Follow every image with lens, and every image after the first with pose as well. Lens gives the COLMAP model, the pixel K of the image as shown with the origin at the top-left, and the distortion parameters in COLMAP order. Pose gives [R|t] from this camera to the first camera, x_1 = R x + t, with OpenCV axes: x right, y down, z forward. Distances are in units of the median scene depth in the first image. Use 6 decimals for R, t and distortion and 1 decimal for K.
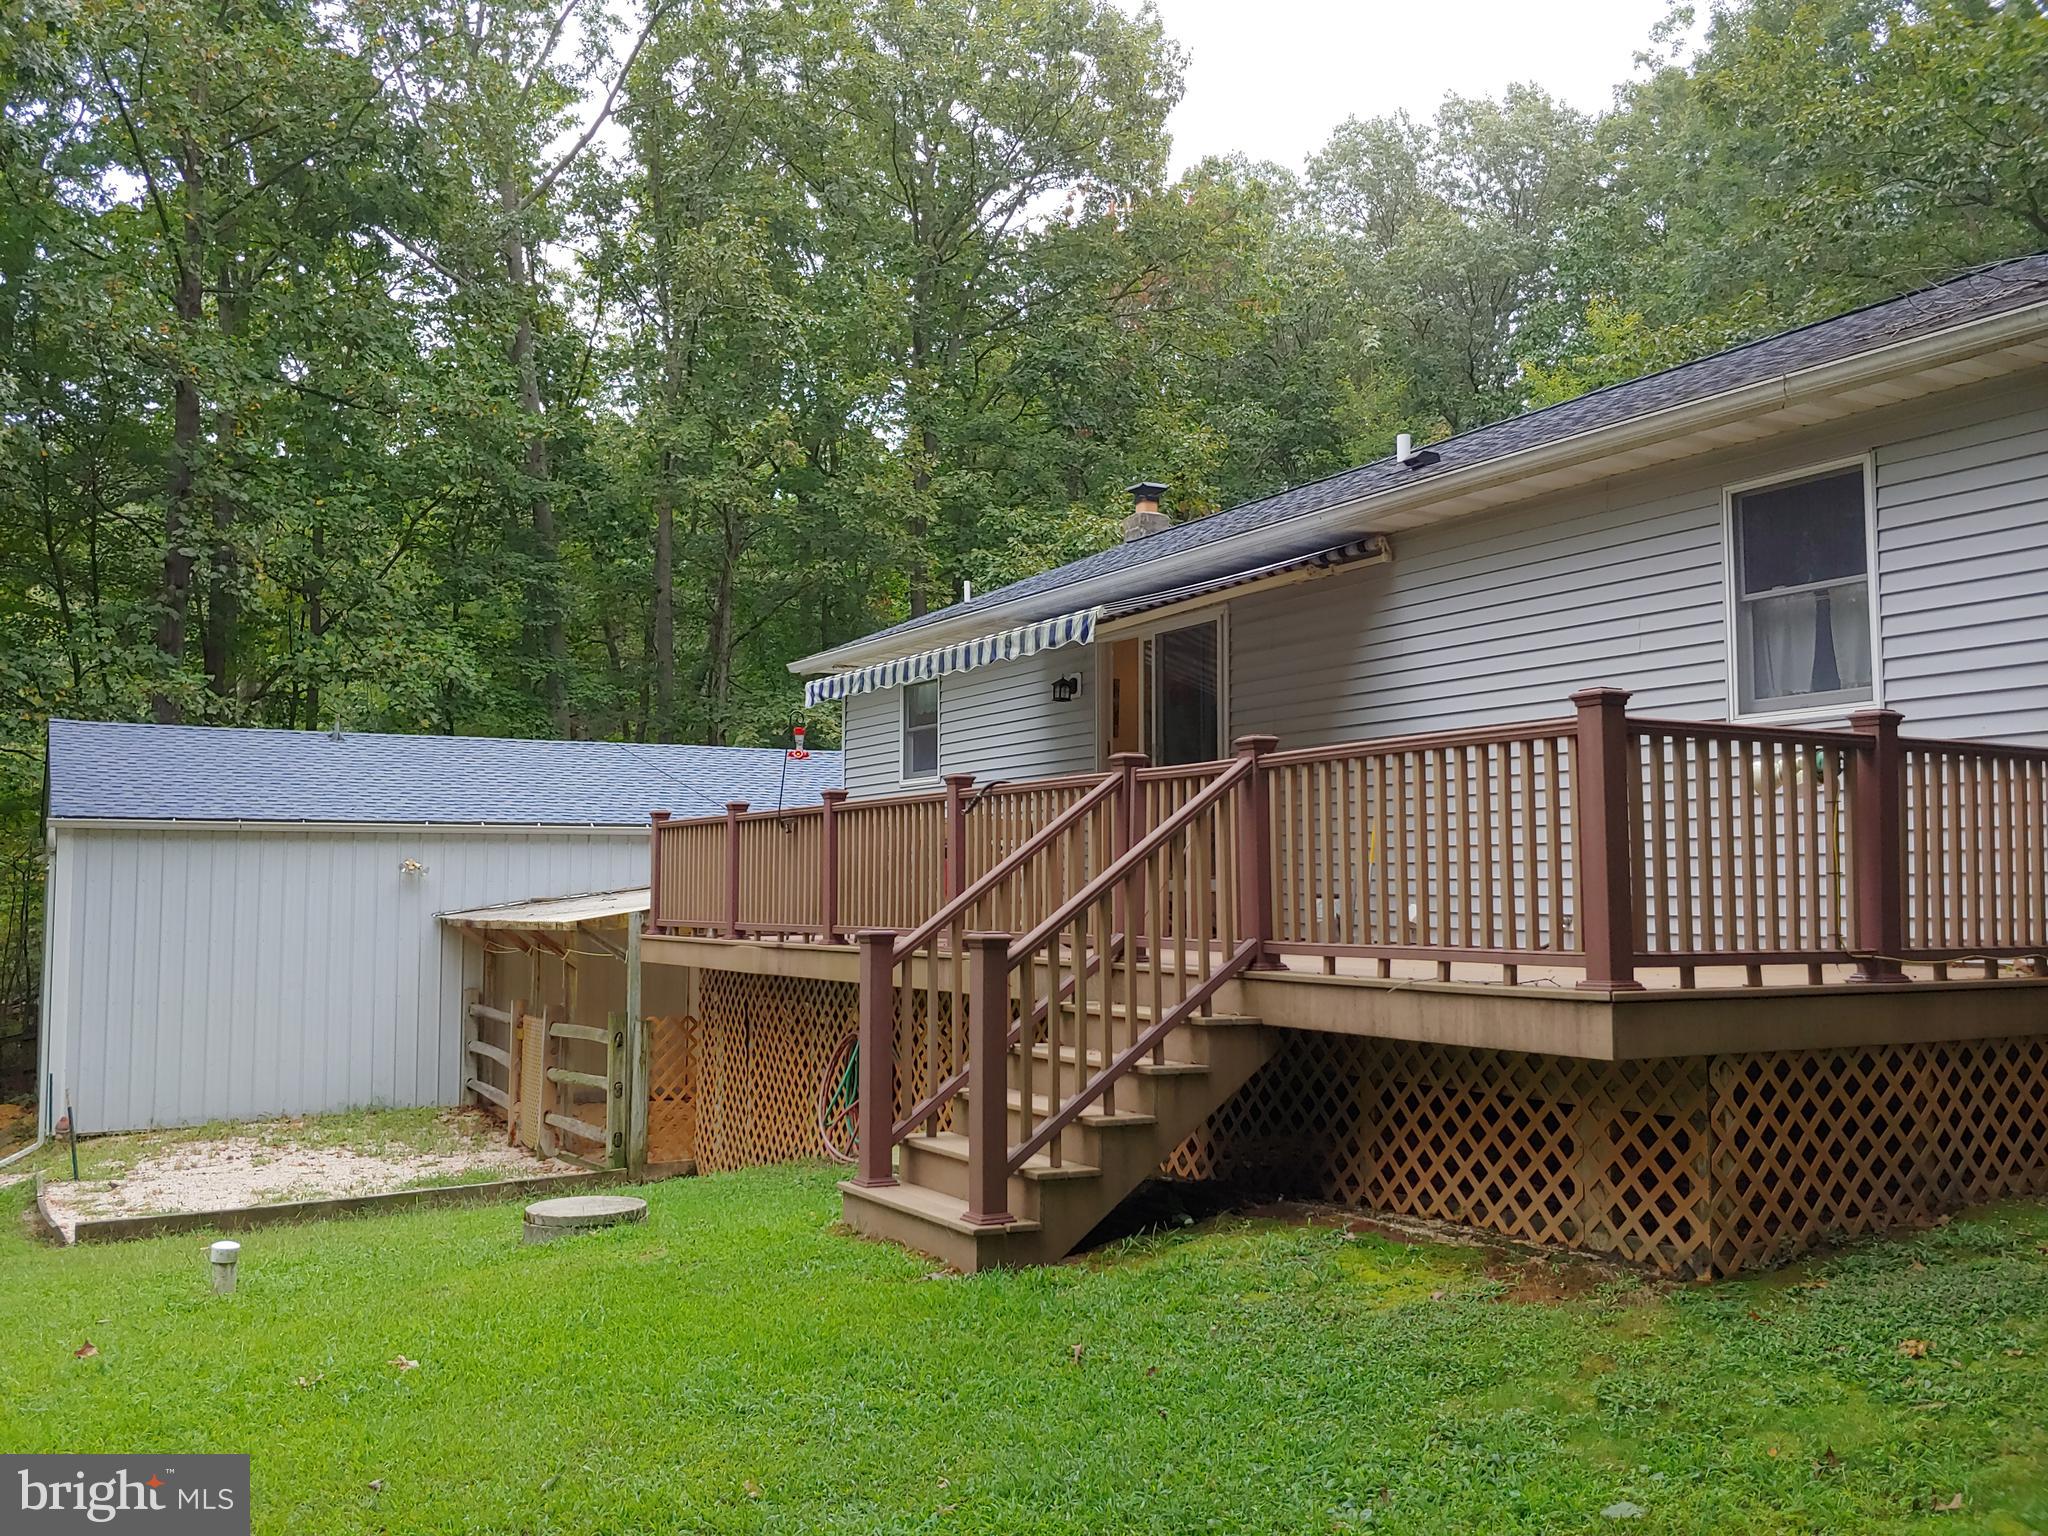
lens RADIAL K [[1800.9, 0, 952.8], [0, 1800.9, 674.4], [0, 0, 1]] dist [0.044160, -0.094617]
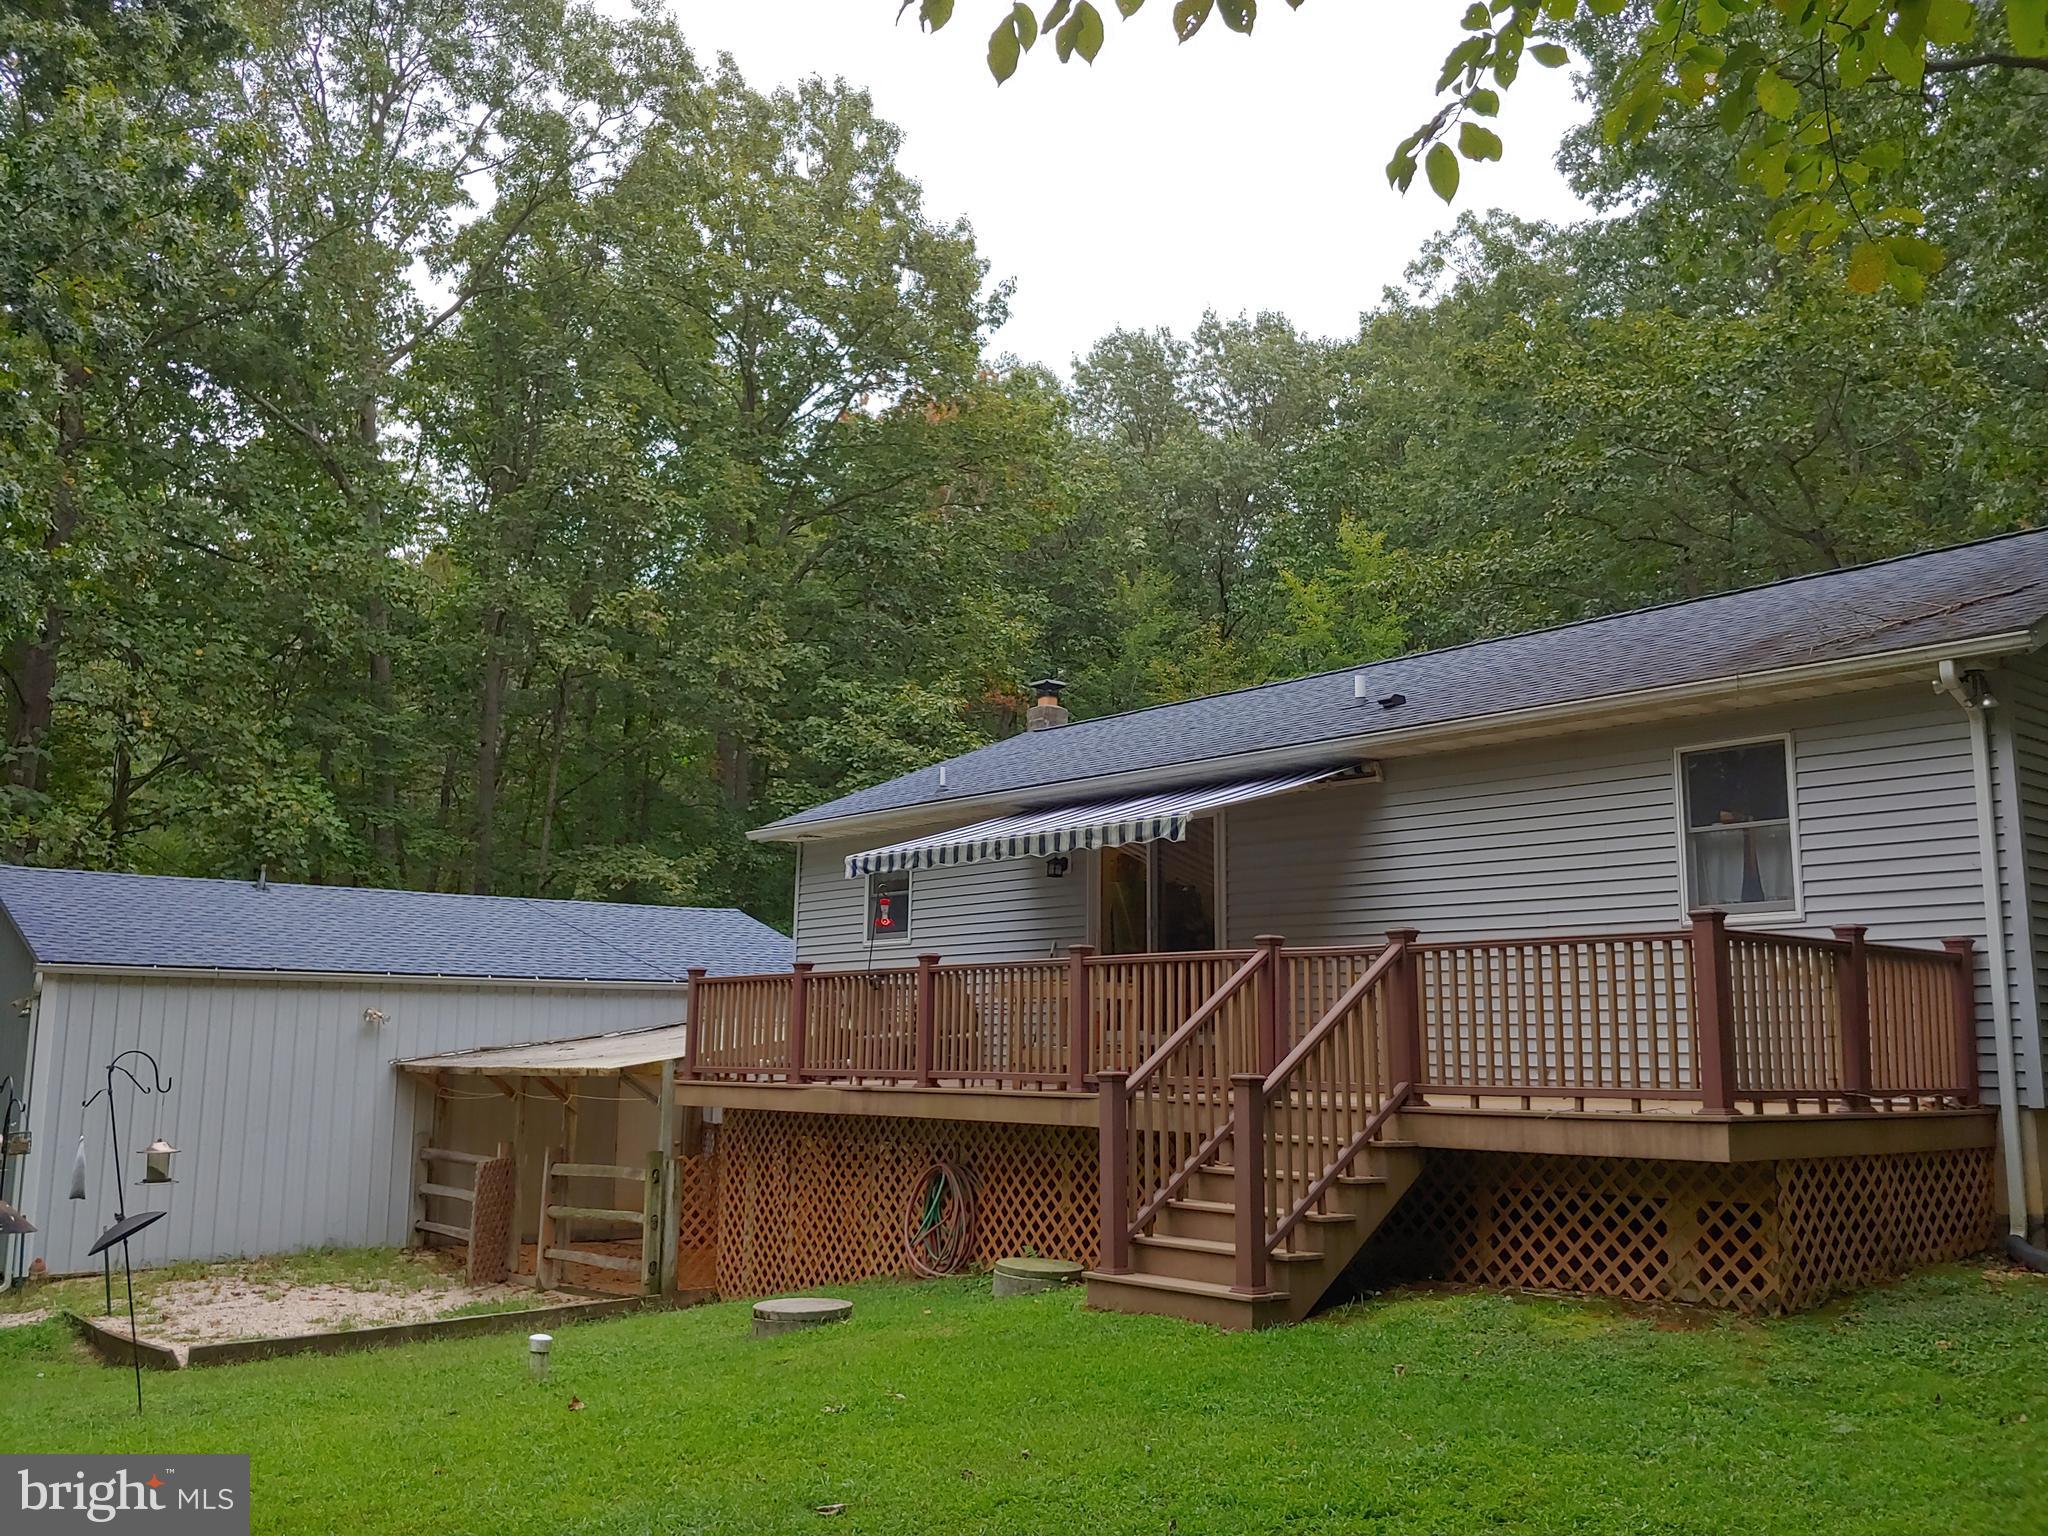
lens RADIAL K [[1800.9, 0, 952.8], [0, 1800.9, 674.4], [0, 0, 1]] dist [0.044160, -0.094617]
pose [[0.983968, 0.045337, 0.172487, -0.373486], [-0.030791, 0.995811, -0.086093, -0.026462], [-0.175667, 0.079402, 0.981242, -0.262254]]
